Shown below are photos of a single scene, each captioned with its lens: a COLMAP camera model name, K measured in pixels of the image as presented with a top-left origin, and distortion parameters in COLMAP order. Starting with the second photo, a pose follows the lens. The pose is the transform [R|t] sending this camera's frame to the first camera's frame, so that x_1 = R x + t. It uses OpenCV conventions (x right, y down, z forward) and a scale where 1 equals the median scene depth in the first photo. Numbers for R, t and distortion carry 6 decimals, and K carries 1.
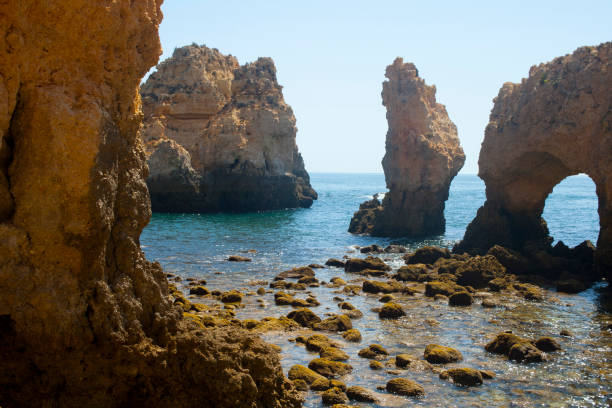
lens RADIAL K [[881.8, 0, 305.8], [0, 881.8, 205.4], [0, 0, 1]] dist [-0.030264, 0.011781]
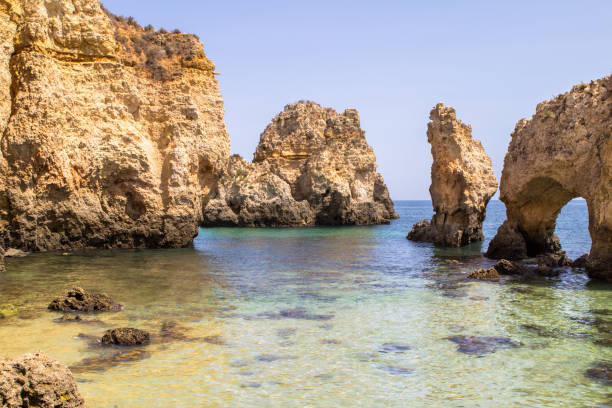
lens RADIAL K [[679.8, 0, 306.0], [0, 679.8, 204.0], [0, 0, 1]] dist [-0.134420, 0.142940]
pose [[0.988193, -0.013674, -0.152602, 0.080140], [0.008654, 0.999401, -0.033511, 0.000483], [0.152969, 0.031795, 0.987719, 0.080181]]
